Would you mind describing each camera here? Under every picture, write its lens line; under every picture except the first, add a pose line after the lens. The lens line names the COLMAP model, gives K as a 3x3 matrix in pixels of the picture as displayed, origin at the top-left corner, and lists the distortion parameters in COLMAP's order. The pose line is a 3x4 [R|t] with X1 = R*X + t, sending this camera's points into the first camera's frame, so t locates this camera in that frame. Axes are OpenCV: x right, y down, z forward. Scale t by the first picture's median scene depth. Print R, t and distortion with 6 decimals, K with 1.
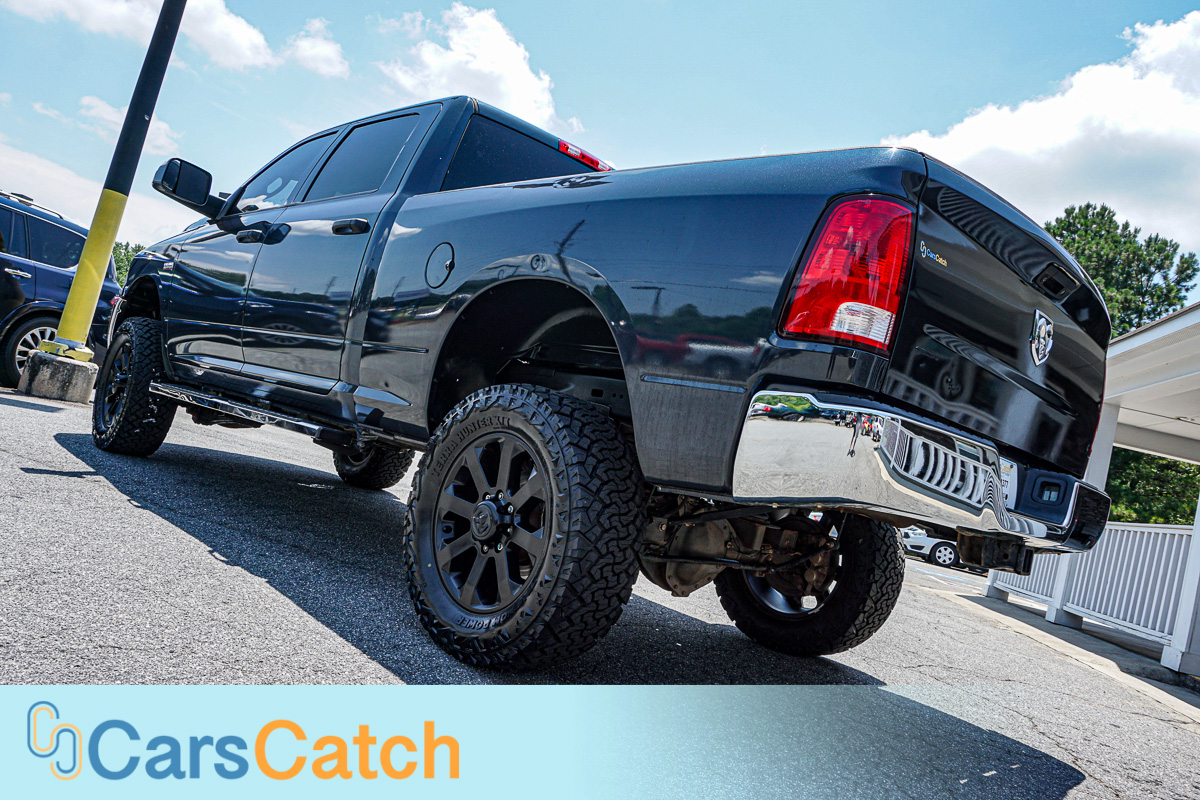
lens RADIAL K [[863.5, 0, 600.0], [0, 863.5, 400.0], [0, 0, 1]] dist [-0.028950, 0.006714]
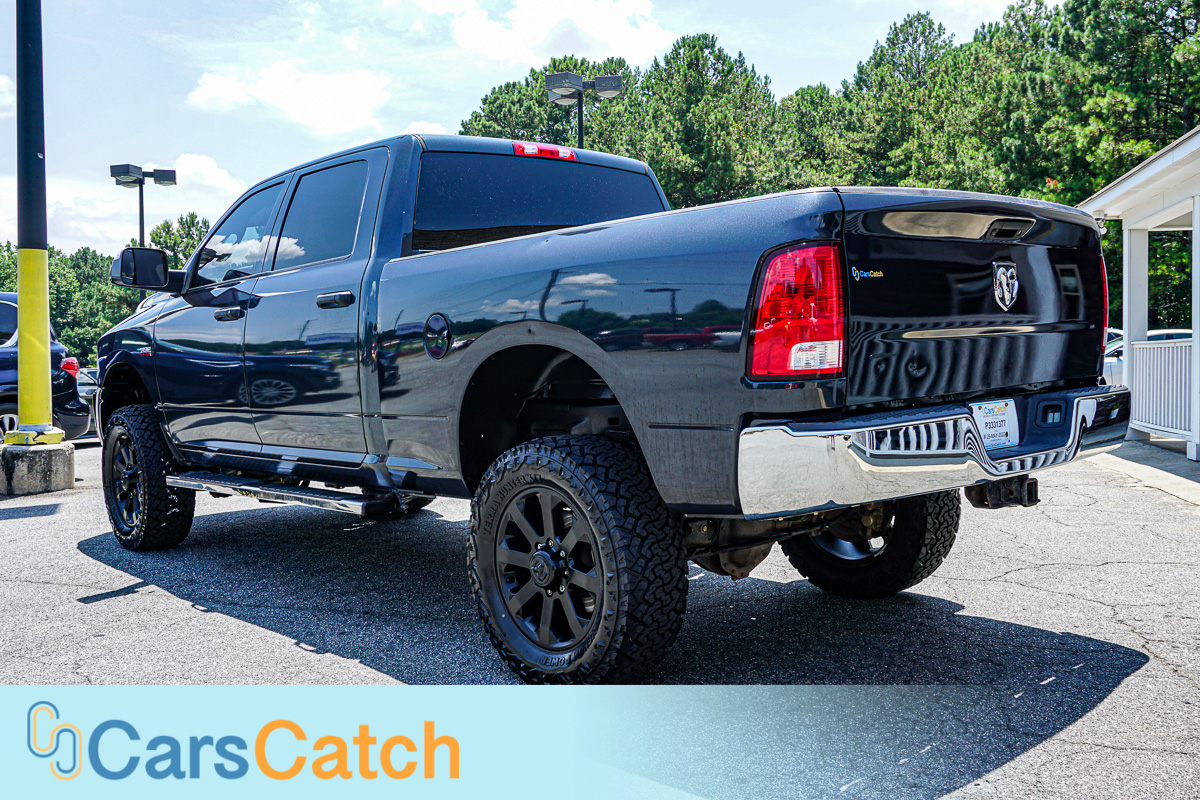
lens RADIAL K [[1086.5, 0, 600.0], [0, 1086.5, 400.0], [0, 0, 1]] dist [-0.003093, -0.021136]
pose [[0.967935, -0.245185, -0.054650, 0.063032], [0.249480, 0.963706, 0.095027, -0.172833], [0.029368, -0.105614, 0.993973, -0.336370]]
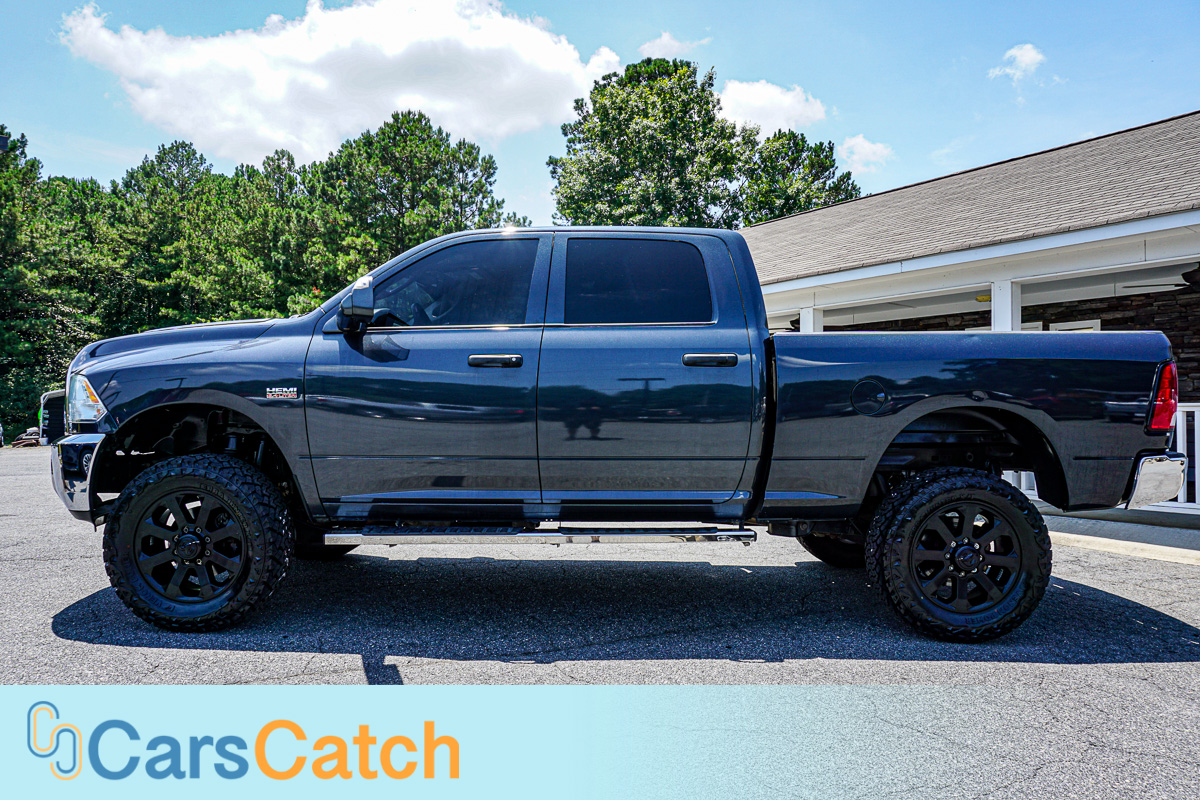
lens RADIAL K [[796.5, 0, 600.0], [0, 796.5, 400.0], [0, 0, 1]] dist [0.000607, 0.002776]
pose [[0.696460, -0.212784, 0.685322, -1.510466], [0.107516, 0.975187, 0.193519, -0.492092], [-0.709495, -0.061095, 0.702057, 0.436216]]
